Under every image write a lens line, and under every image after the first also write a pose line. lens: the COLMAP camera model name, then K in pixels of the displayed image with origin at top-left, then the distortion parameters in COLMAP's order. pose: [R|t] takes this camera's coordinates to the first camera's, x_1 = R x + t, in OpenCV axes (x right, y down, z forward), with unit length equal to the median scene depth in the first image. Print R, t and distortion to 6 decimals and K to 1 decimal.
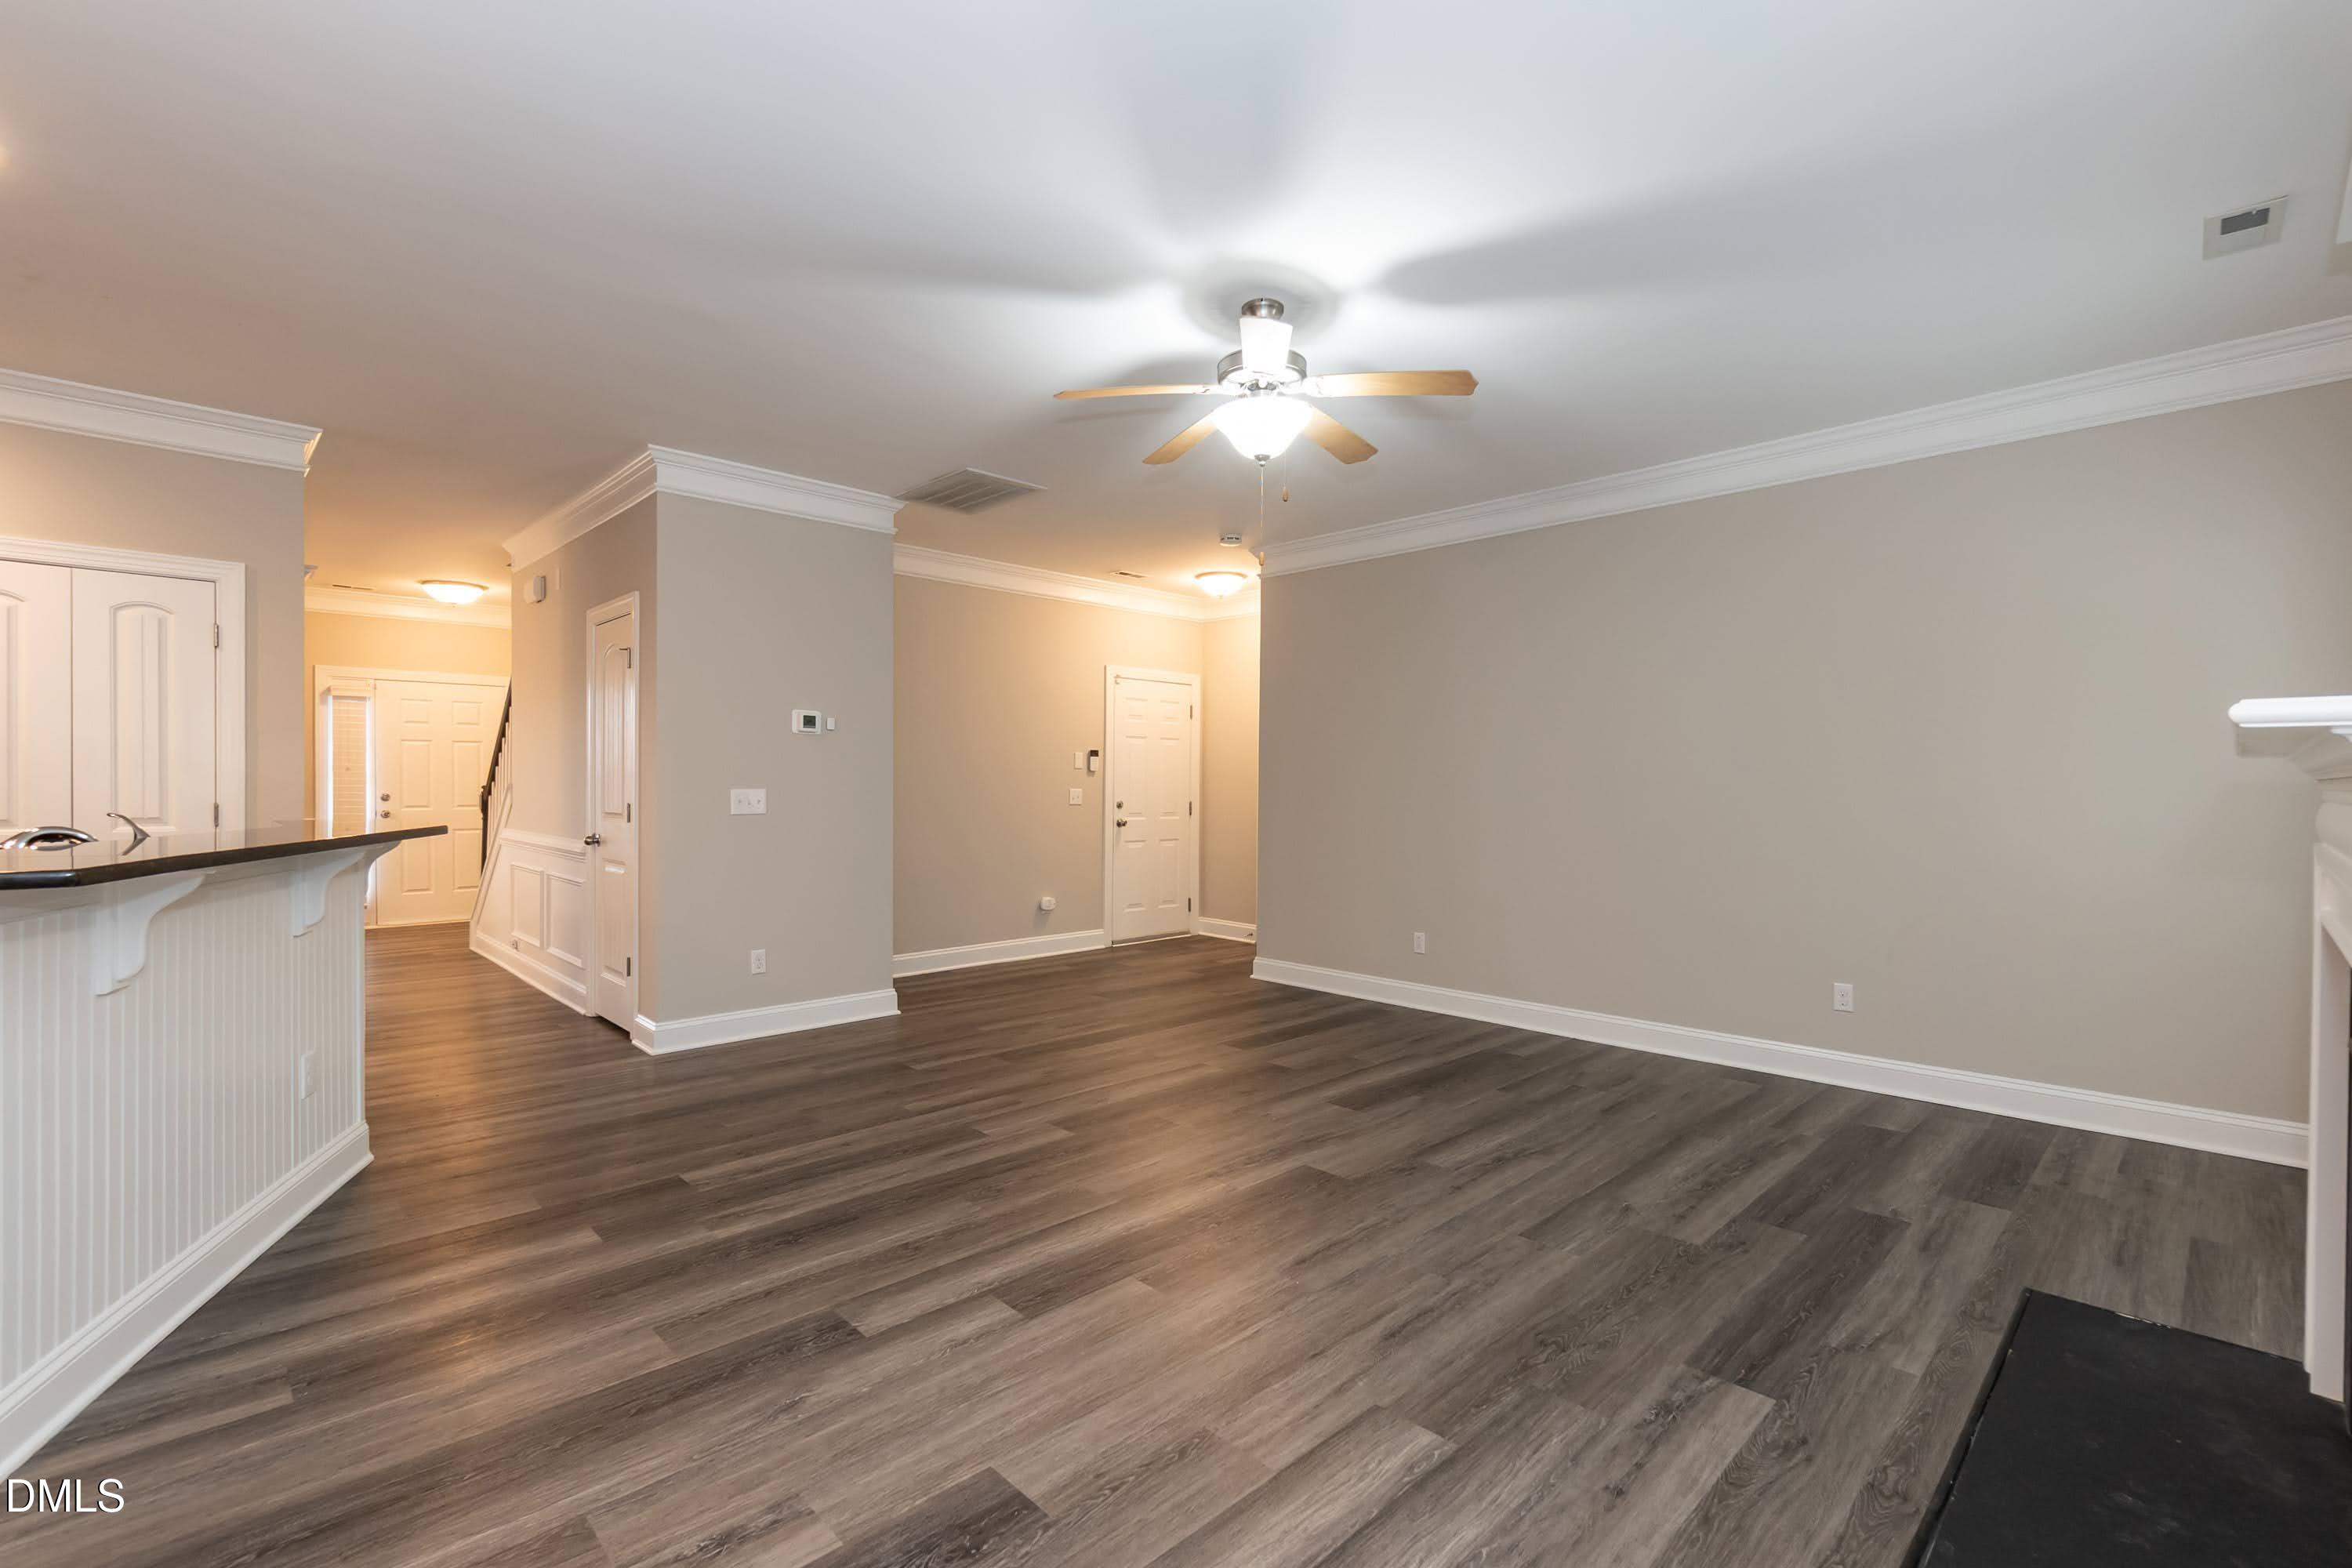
lens RADIAL K [[1043.2, 0, 1175.9], [0, 1043.2, 813.9], [0, 0, 1]] dist [-0.004397, 0.001194]
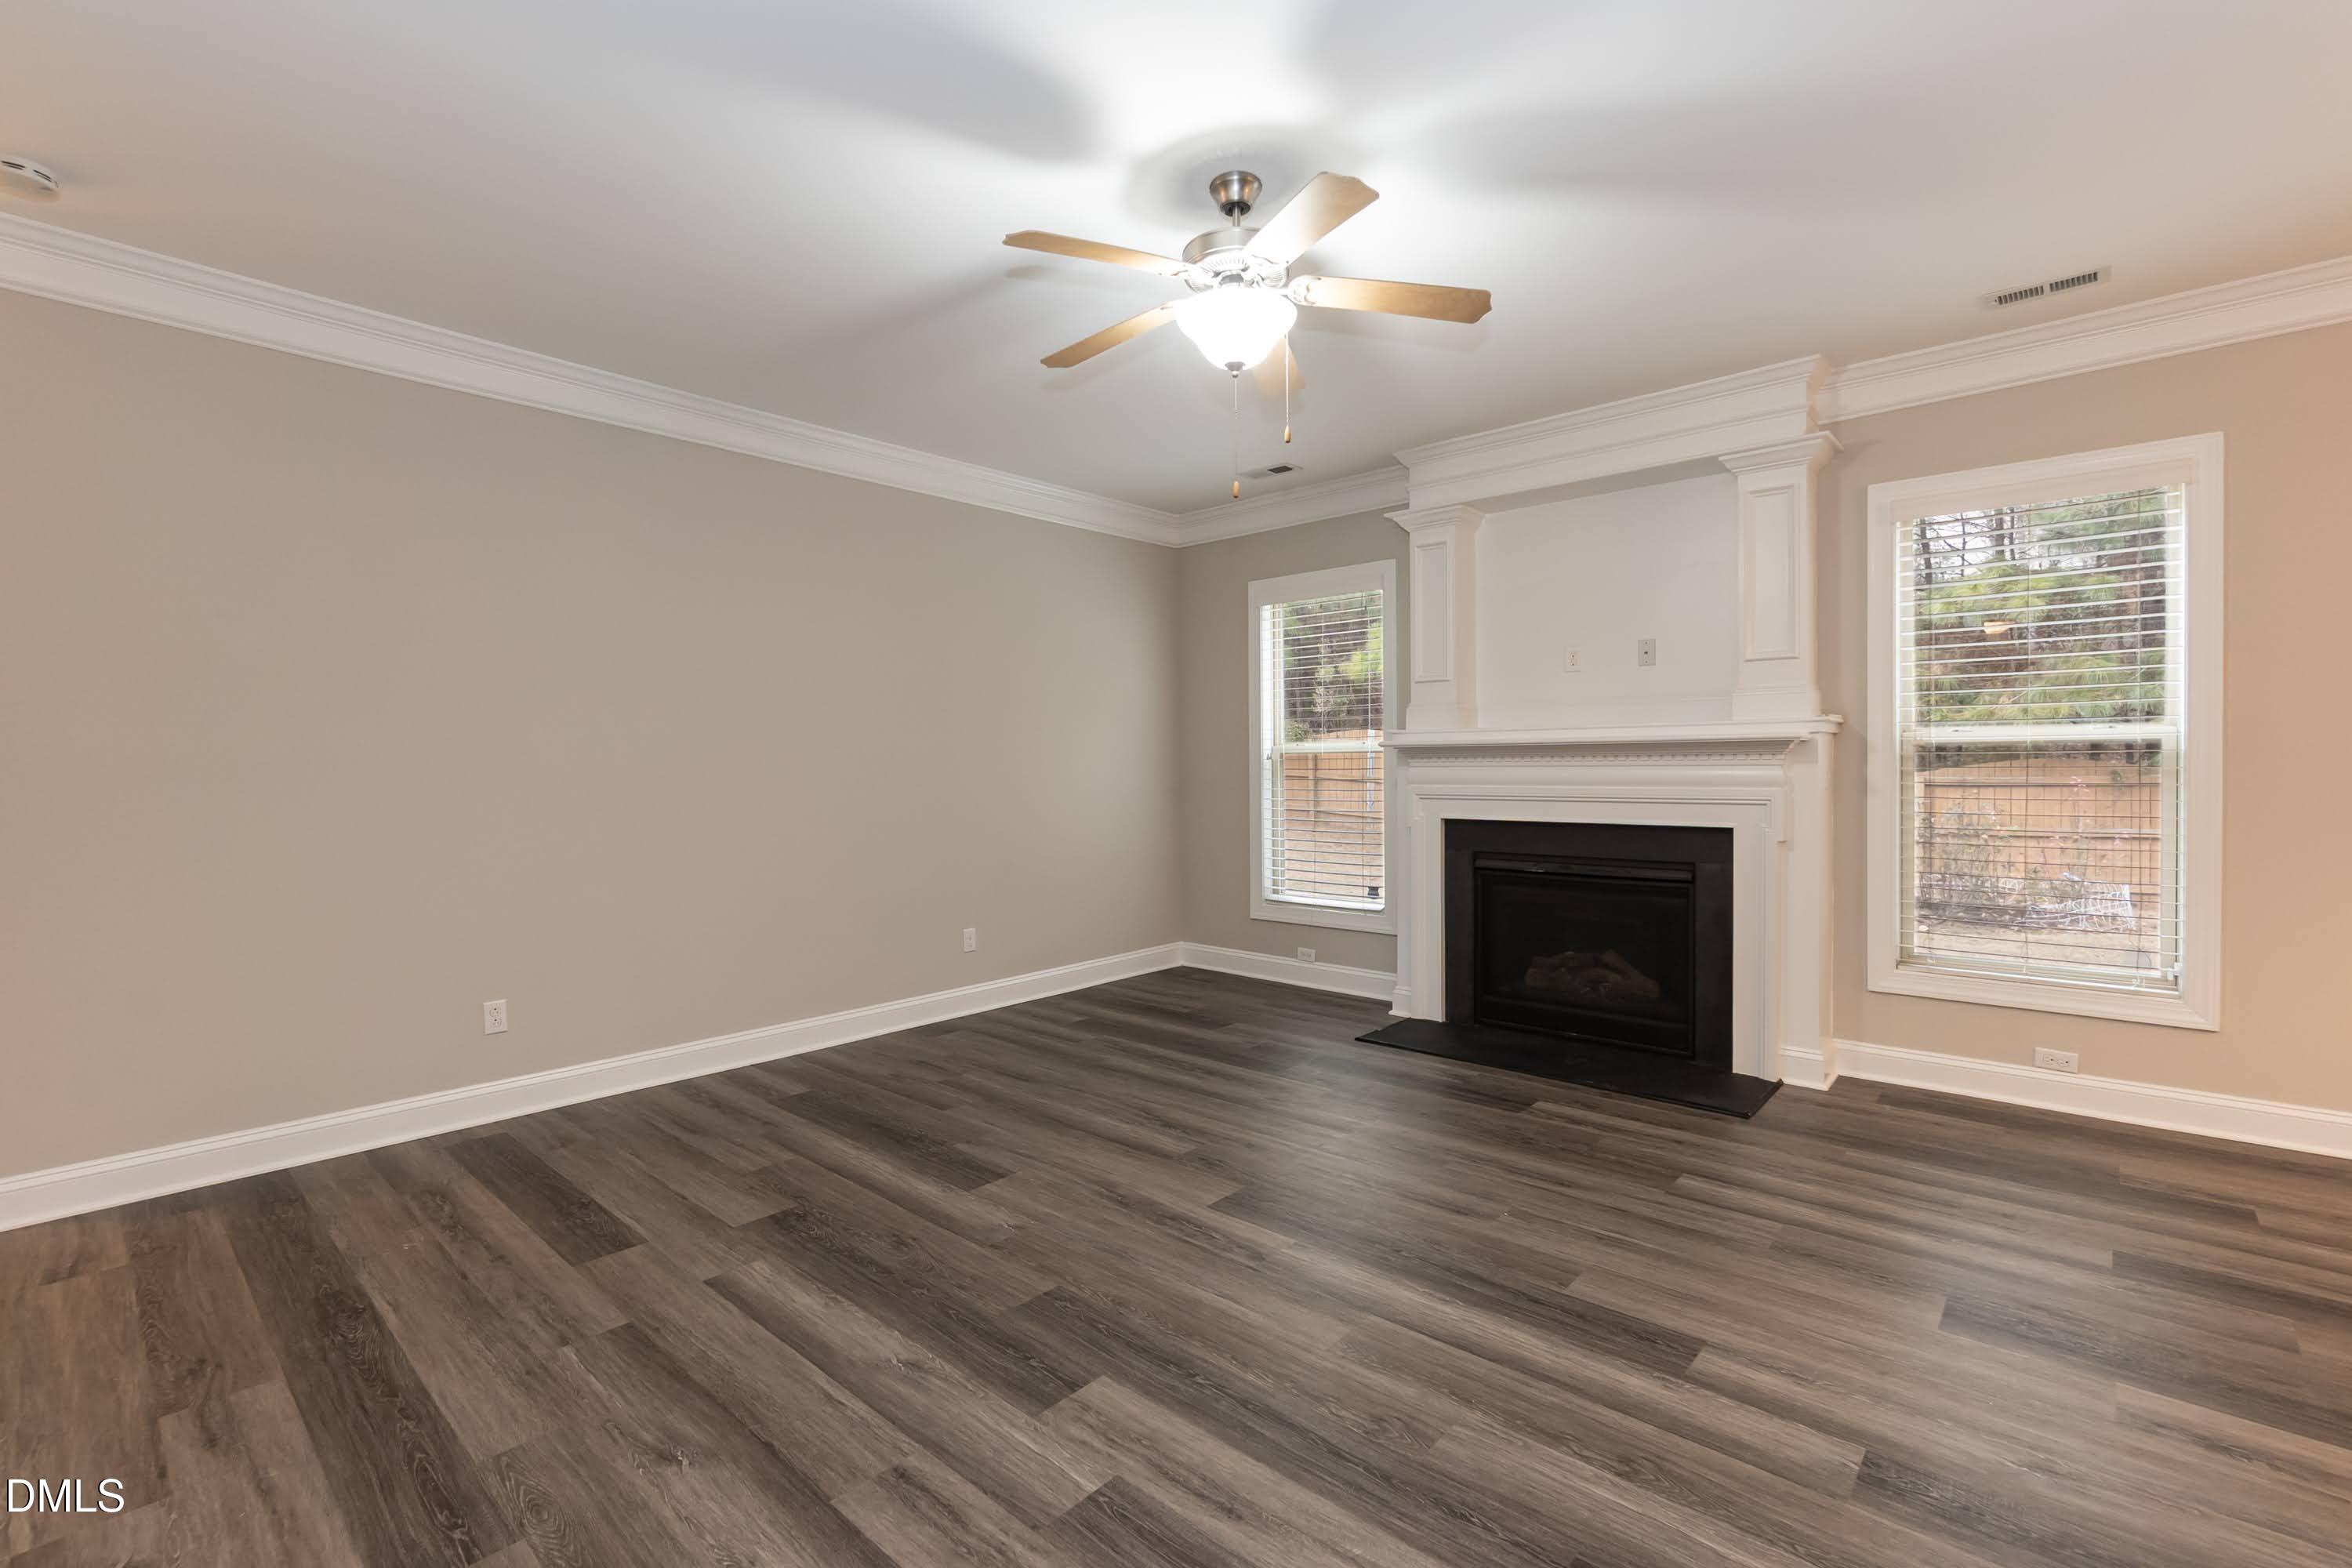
lens RADIAL K [[1043.2, 0, 1171.9], [0, 1043.2, 773.9], [0, 0, 1]] dist [-0.004397, 0.001194]
pose [[-0.067739, -0.015293, 0.997586, -0.705918], [0.037544, 0.999135, 0.017866, -0.031635], [-0.996996, 0.038663, -0.067106, 1.054572]]
